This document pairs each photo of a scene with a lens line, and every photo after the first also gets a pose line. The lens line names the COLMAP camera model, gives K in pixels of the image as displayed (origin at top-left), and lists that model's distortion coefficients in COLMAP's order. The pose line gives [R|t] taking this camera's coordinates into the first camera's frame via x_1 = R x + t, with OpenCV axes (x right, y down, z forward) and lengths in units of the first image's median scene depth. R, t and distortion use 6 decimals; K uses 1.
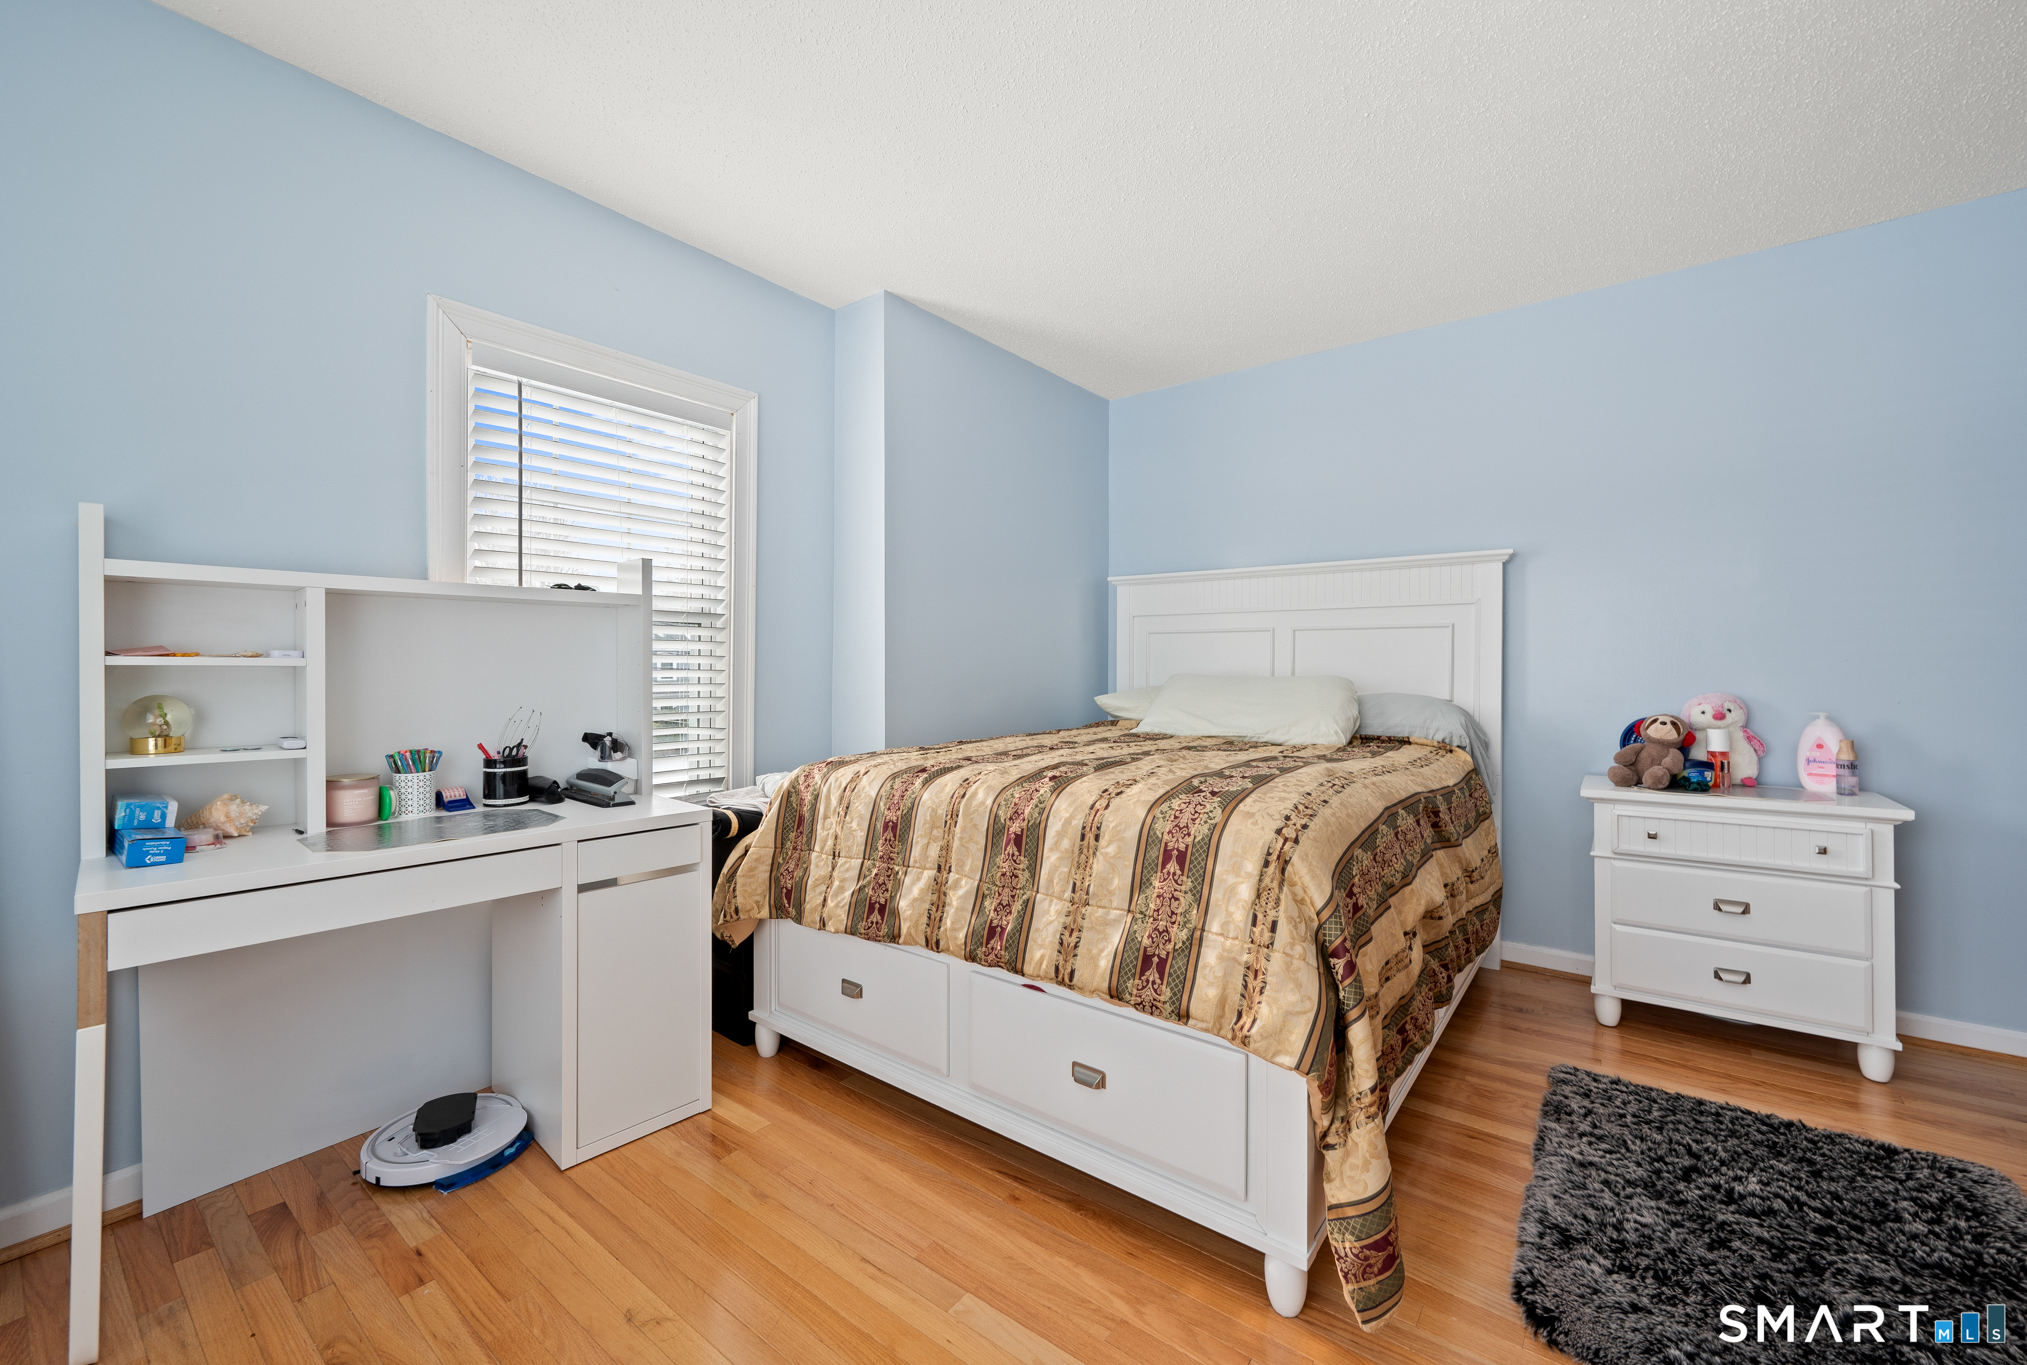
lens RADIAL K [[815.1, 0, 1014.1], [0, 815.1, 669.0], [0, 0, 1]] dist [0.000324, -0.000001]
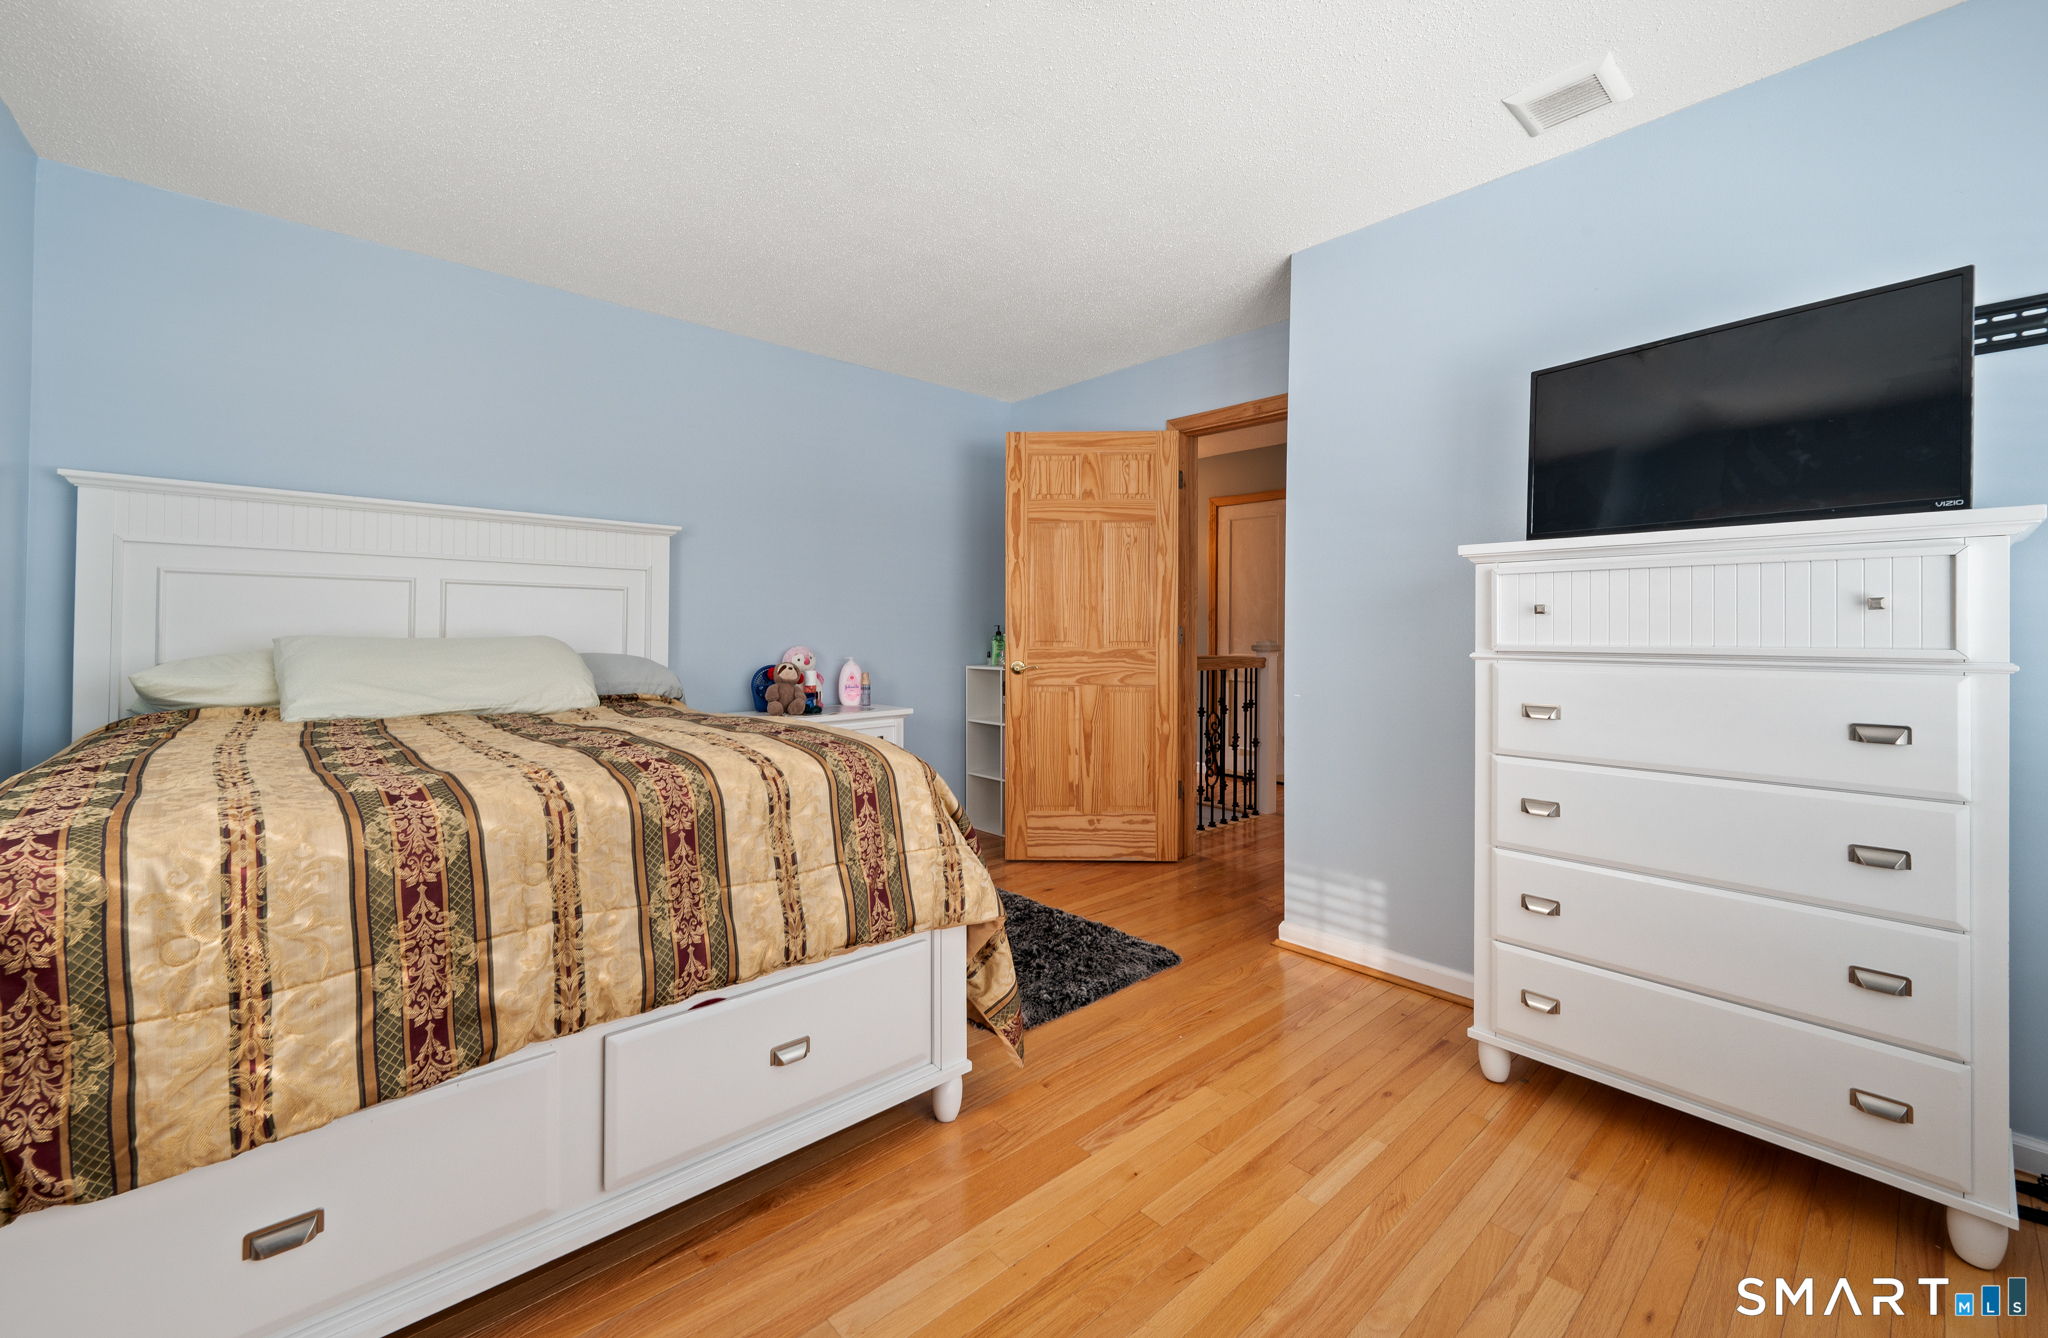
lens RADIAL K [[808.2, 0, 1022.9], [0, 808.2, 624.6], [0, 0, 1]] dist [-0.000527, -0.000130]
pose [[0.183142, 0.006932, 0.983062, -0.738926], [-0.004660, 0.999970, -0.006183, -0.003498], [-0.983075, -0.003449, 0.183169, 0.508817]]
